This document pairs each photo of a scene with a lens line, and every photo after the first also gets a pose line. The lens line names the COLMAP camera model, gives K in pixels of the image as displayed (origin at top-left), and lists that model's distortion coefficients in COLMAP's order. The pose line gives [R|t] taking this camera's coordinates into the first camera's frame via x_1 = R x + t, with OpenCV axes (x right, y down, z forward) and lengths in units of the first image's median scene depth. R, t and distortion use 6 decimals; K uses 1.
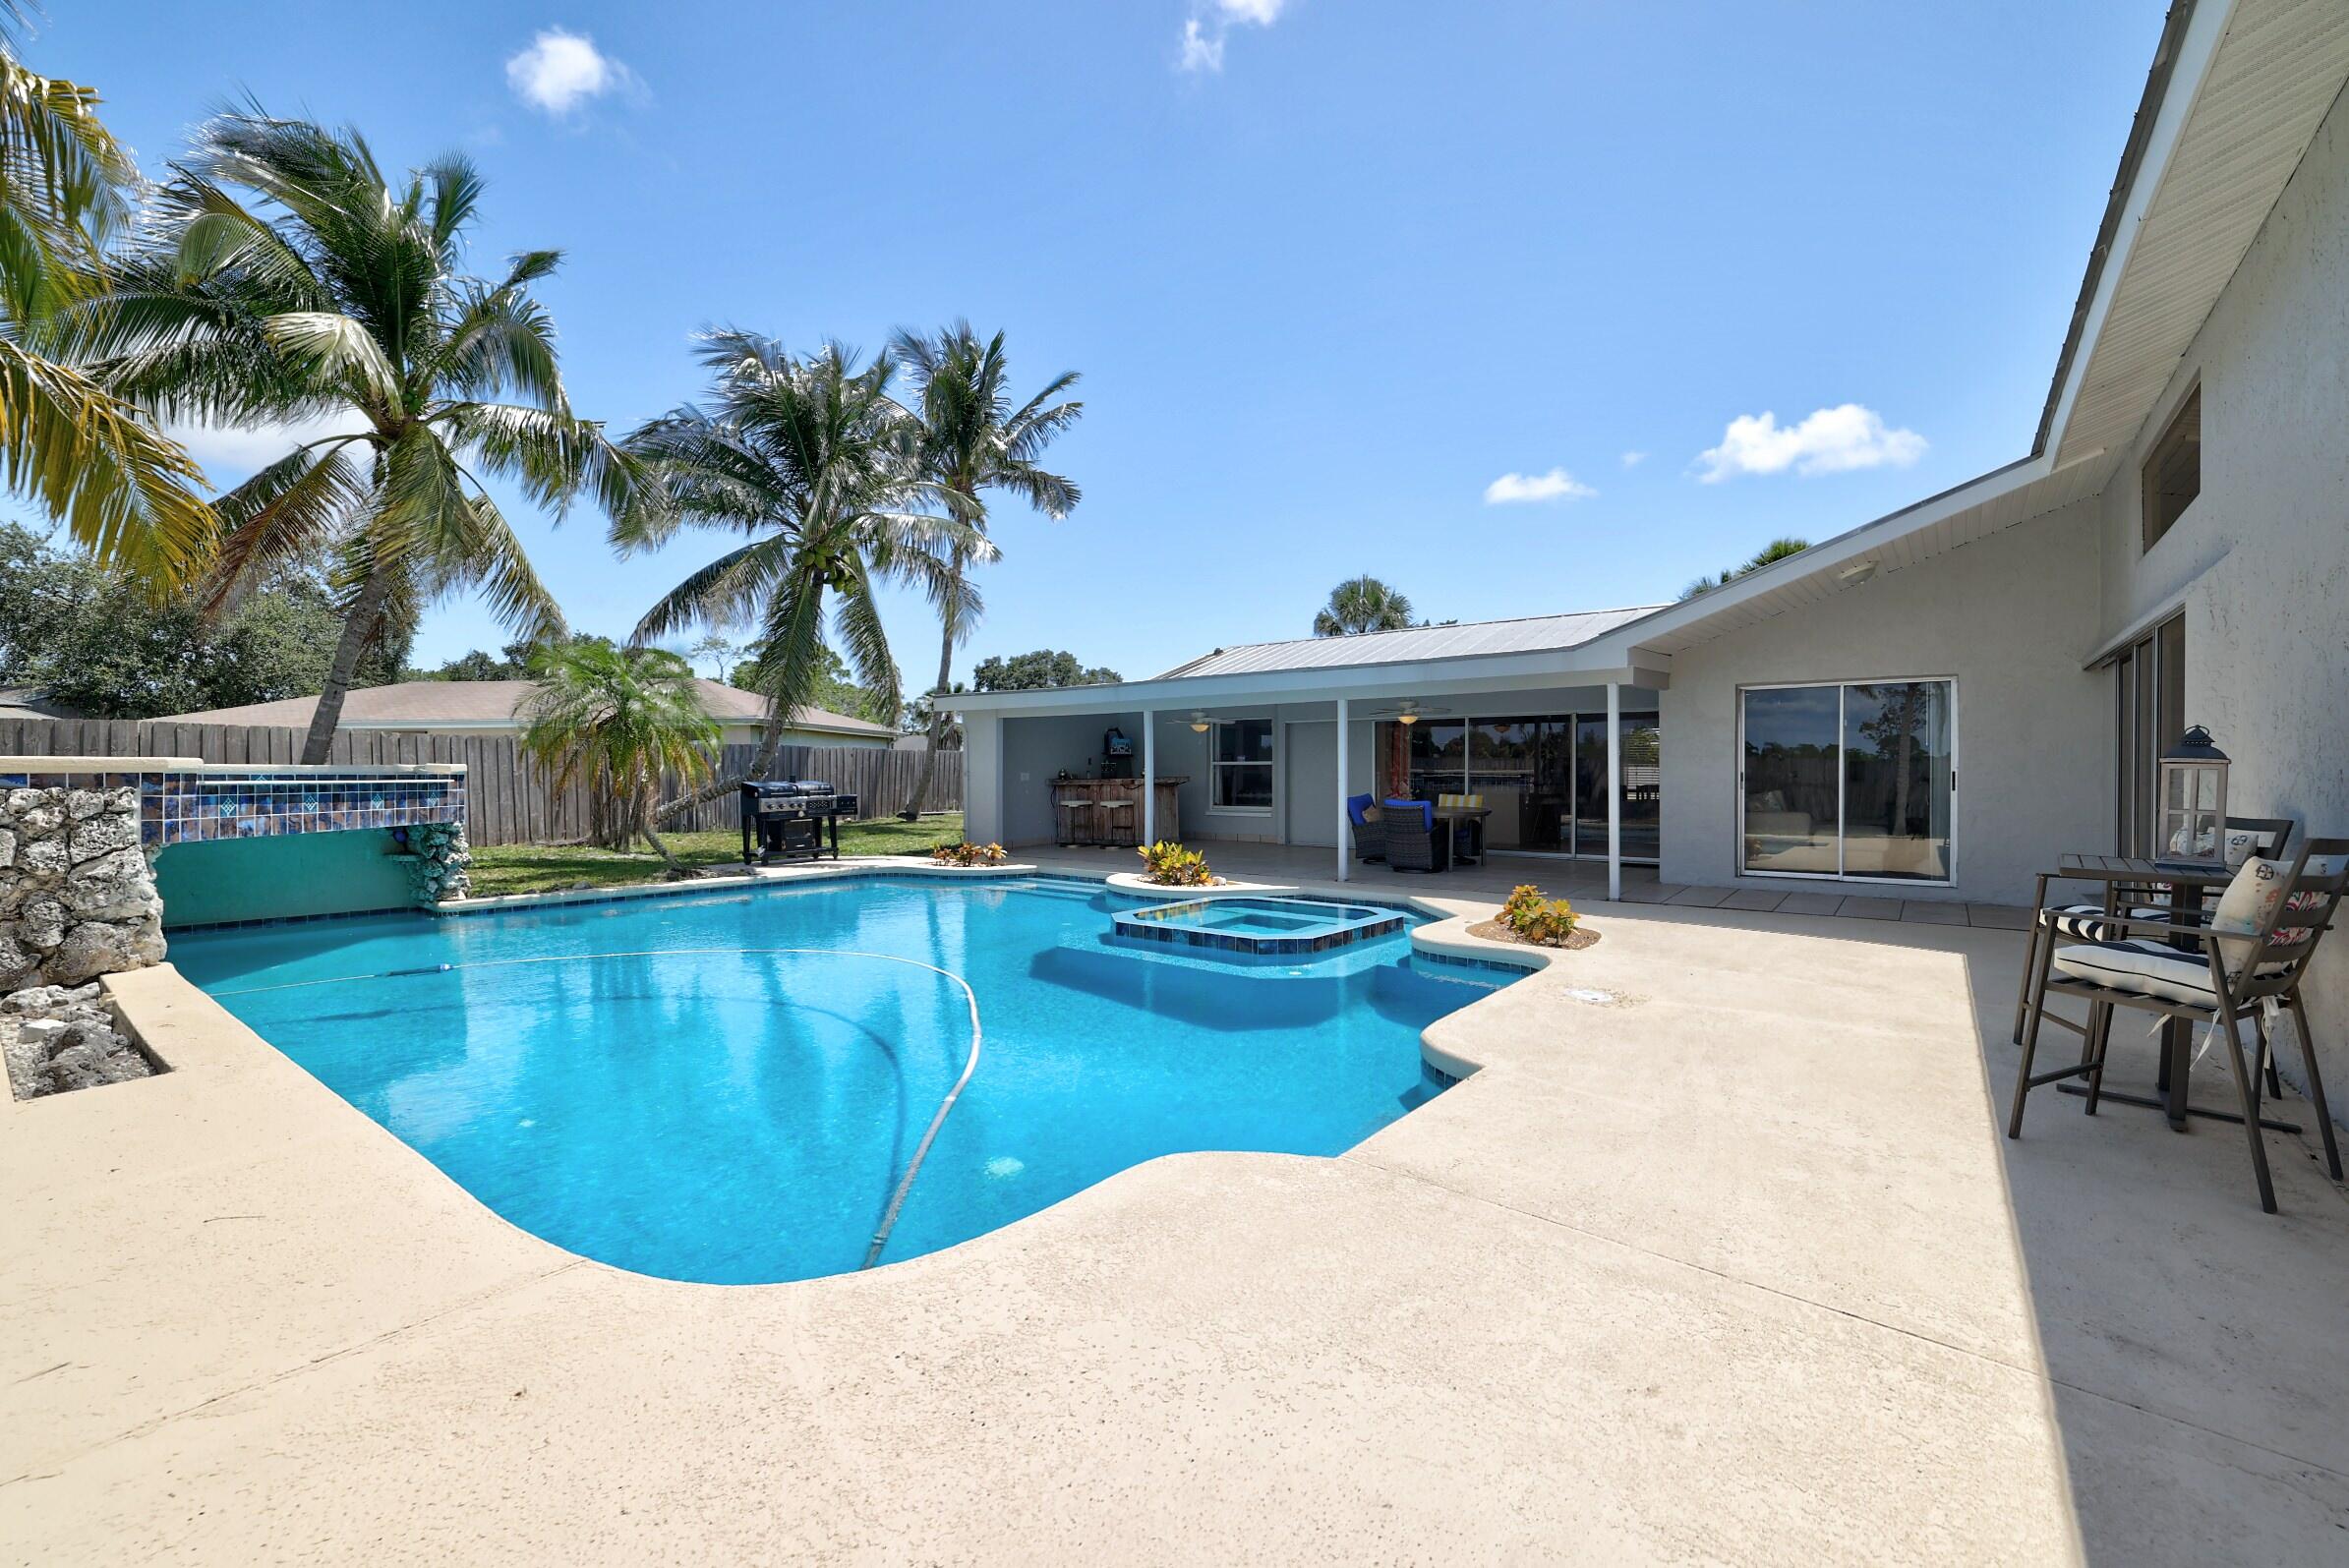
lens RADIAL K [[989.9, 0, 1162.4], [0, 989.9, 803.4], [0, 0, 1]] dist [-0.000721, -0.000517]
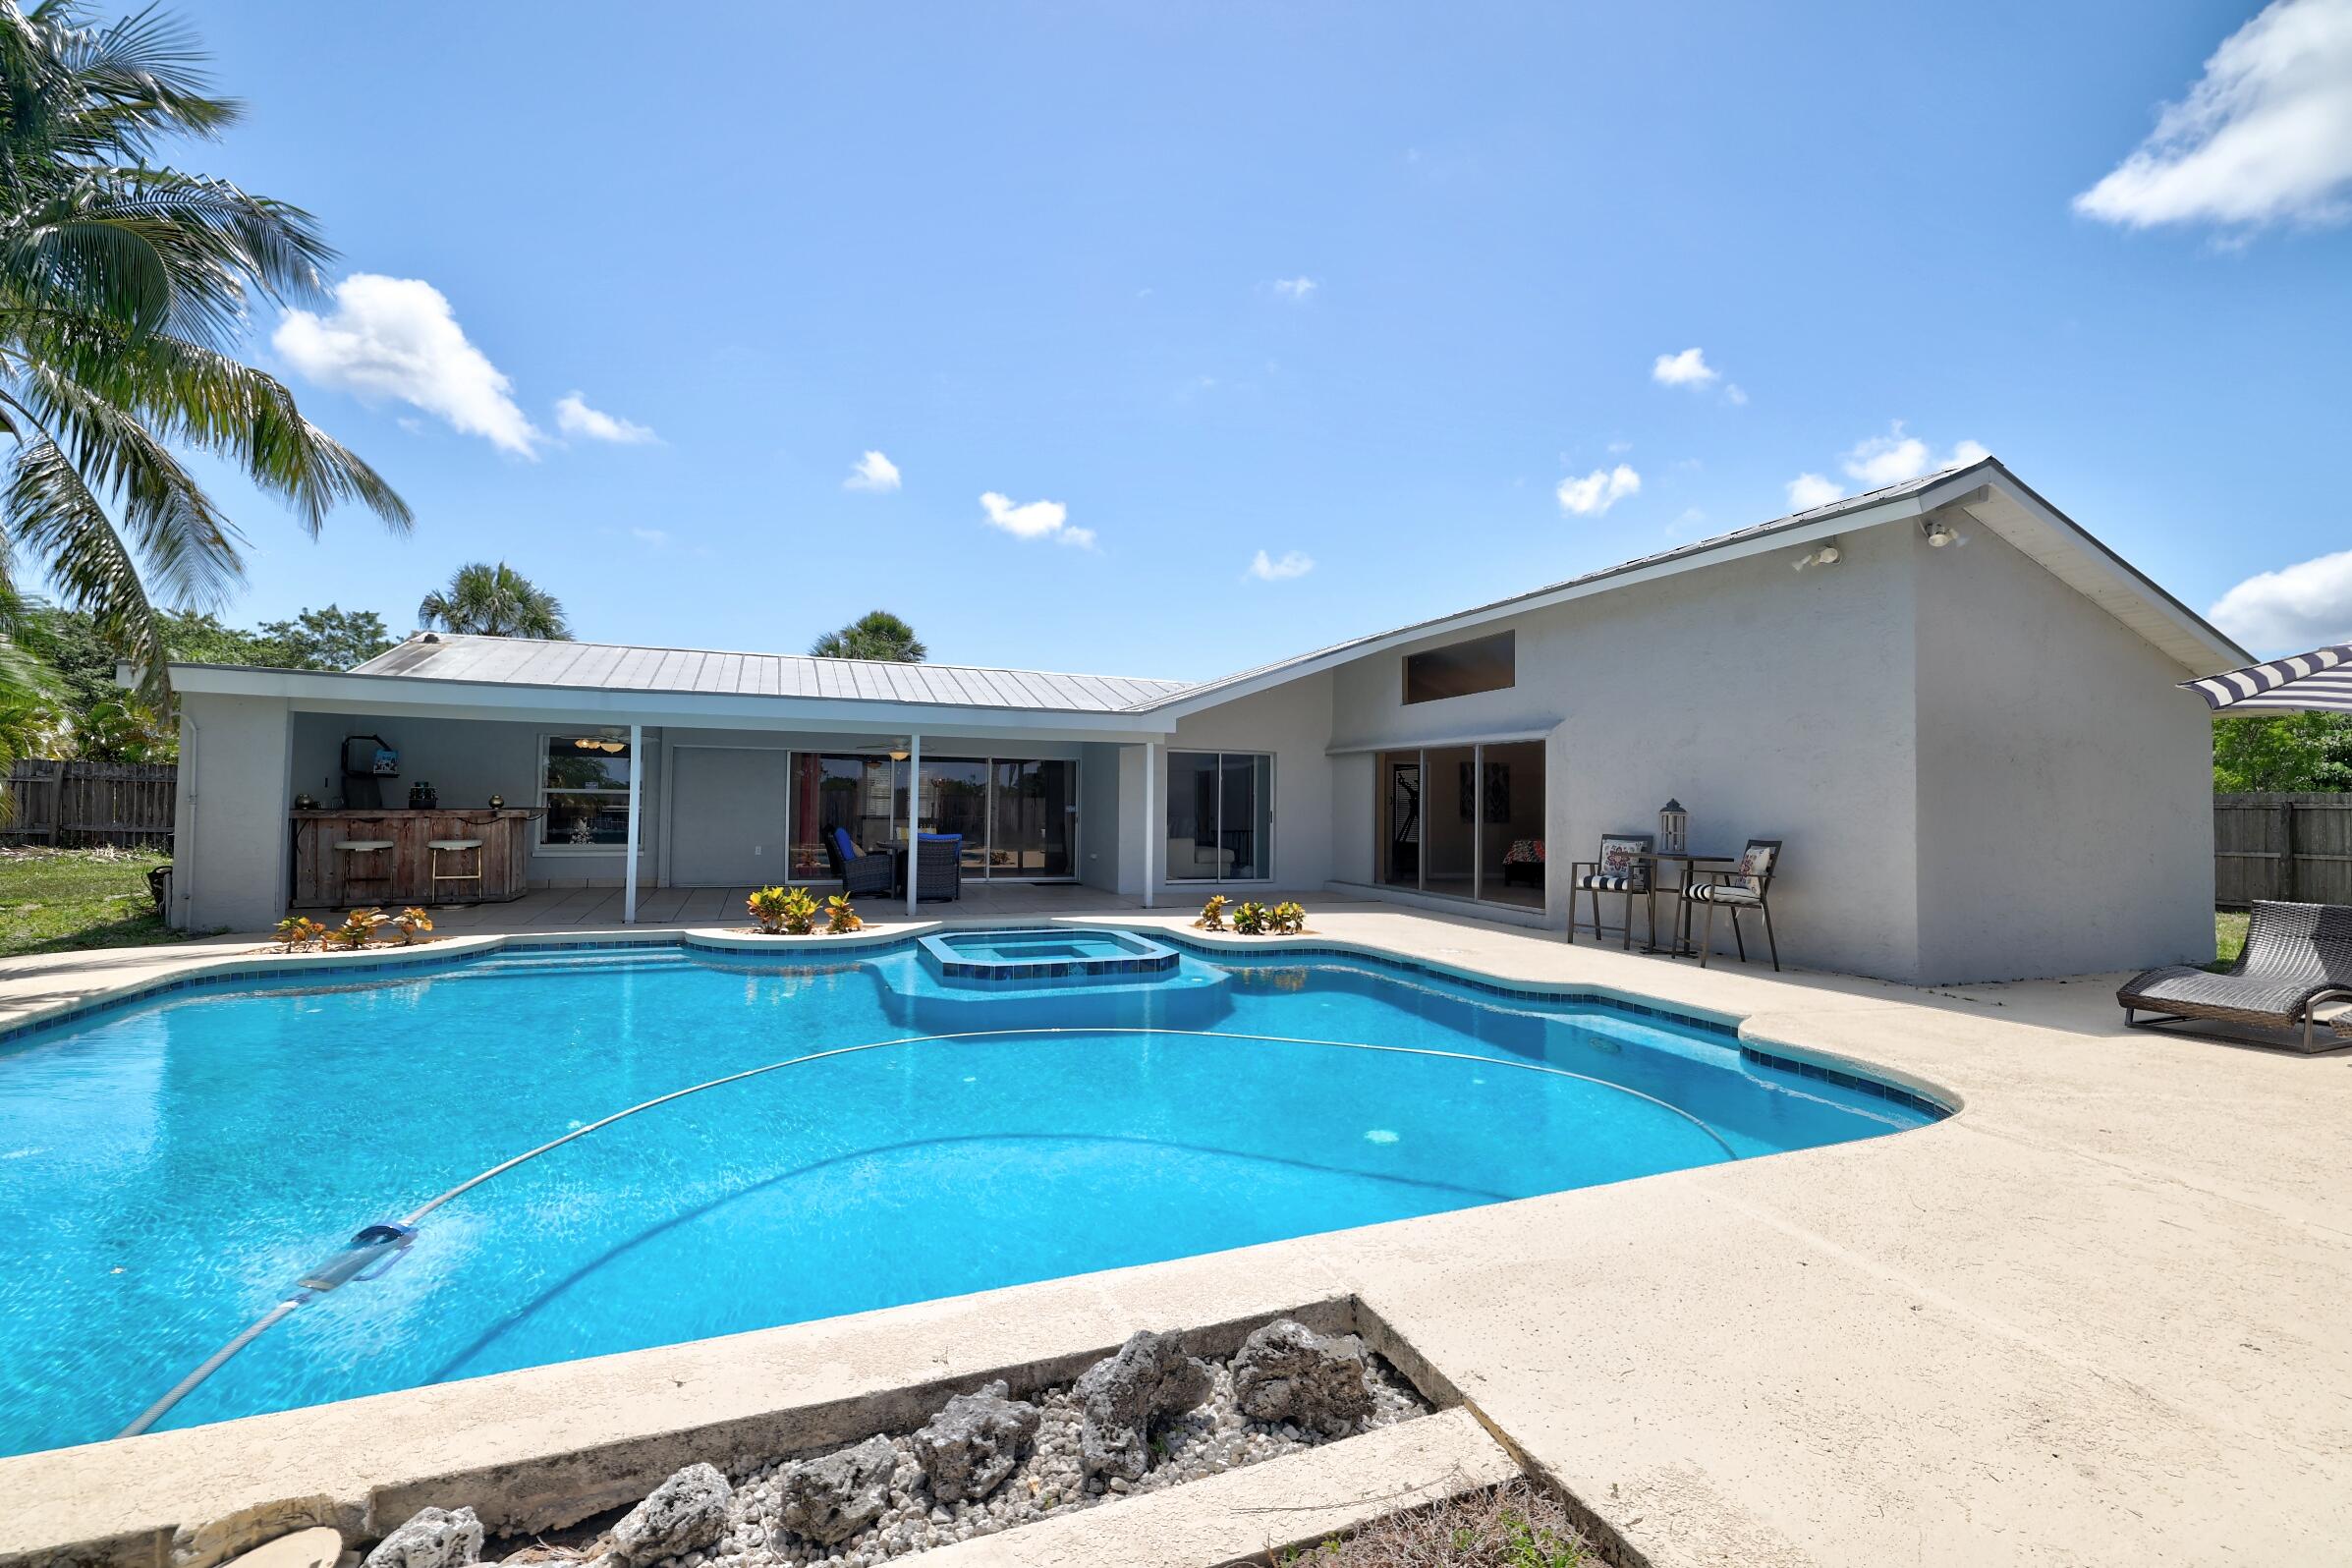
lens RADIAL K [[991.2, 0, 1166.5], [0, 991.2, 787.5], [0, 0, 1]] dist [-0.000721, -0.000517]
pose [[0.505995, 0.023572, 0.862214, -0.682010], [0.013873, 0.999275, -0.035461, -0.014106], [-0.862425, 0.029904, 0.505301, 0.316979]]
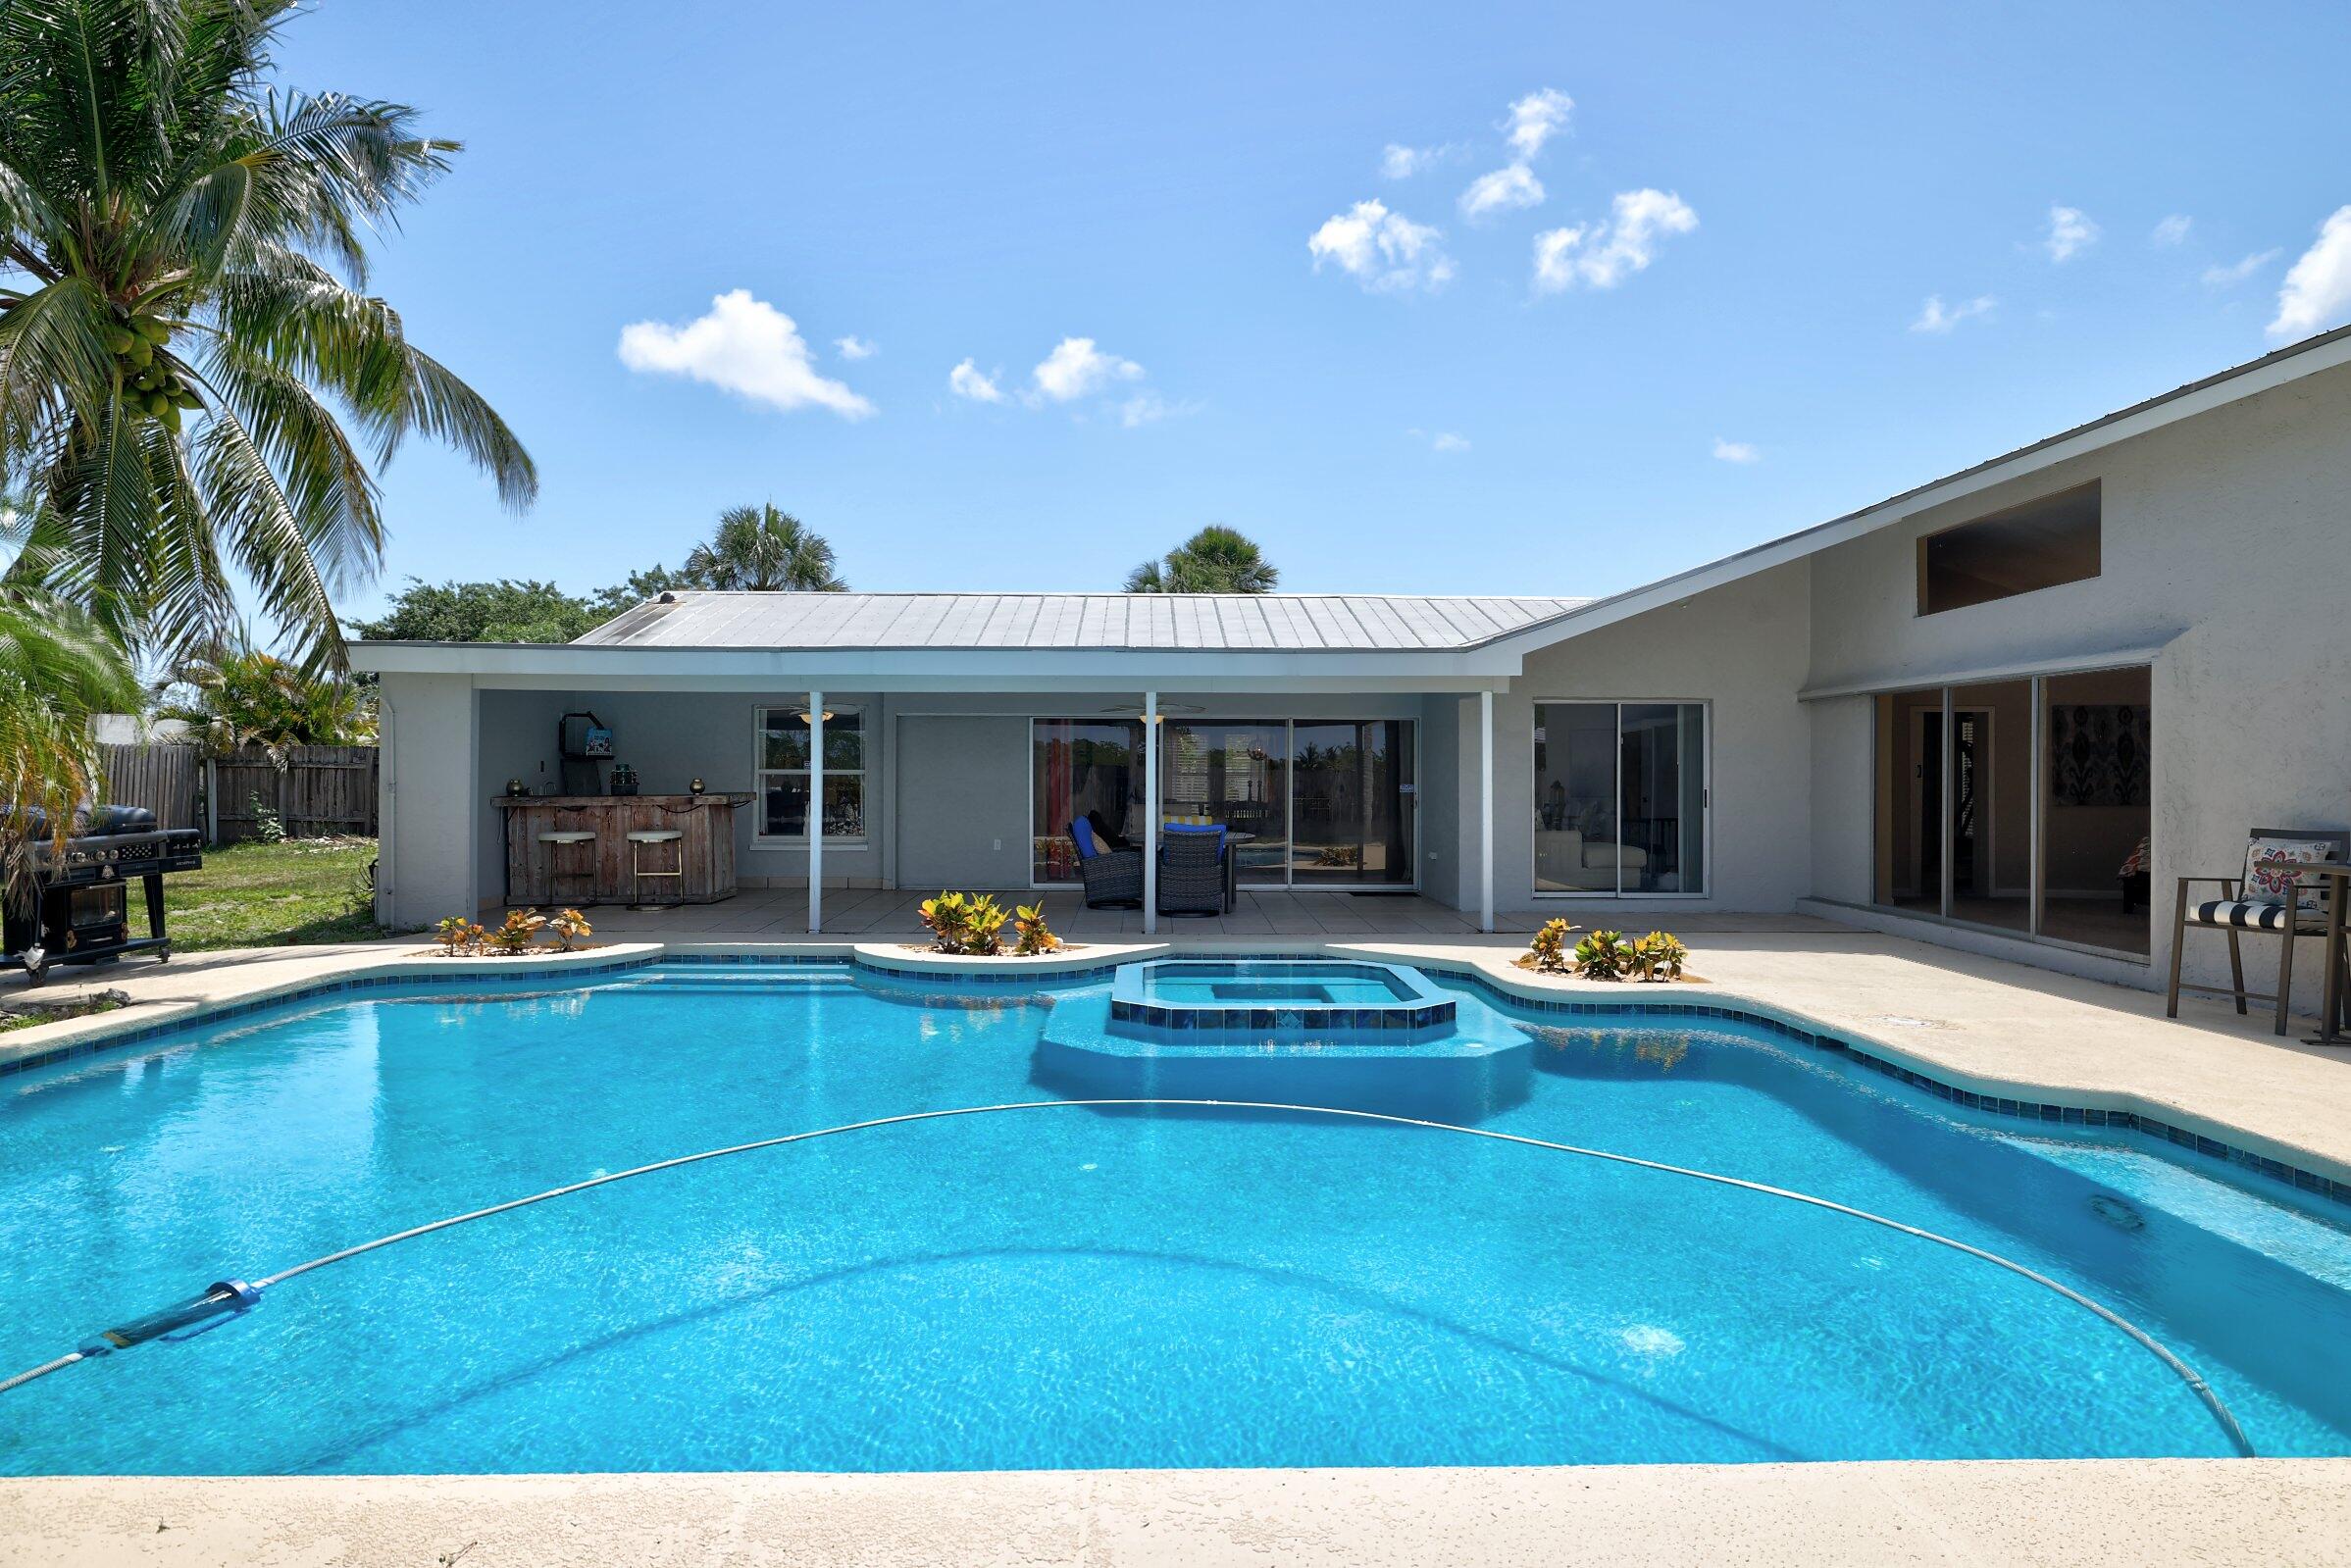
lens RADIAL K [[1358.4, 0, 1164.8], [0, 1358.4, 777.3], [0, 0, 1]] dist [0.003522, -0.001562]
pose [[0.778072, 0.003650, 0.628164, -0.557703], [0.016331, 0.999528, -0.026035, -0.015410], [-0.627963, 0.030515, 0.777645, 0.225007]]
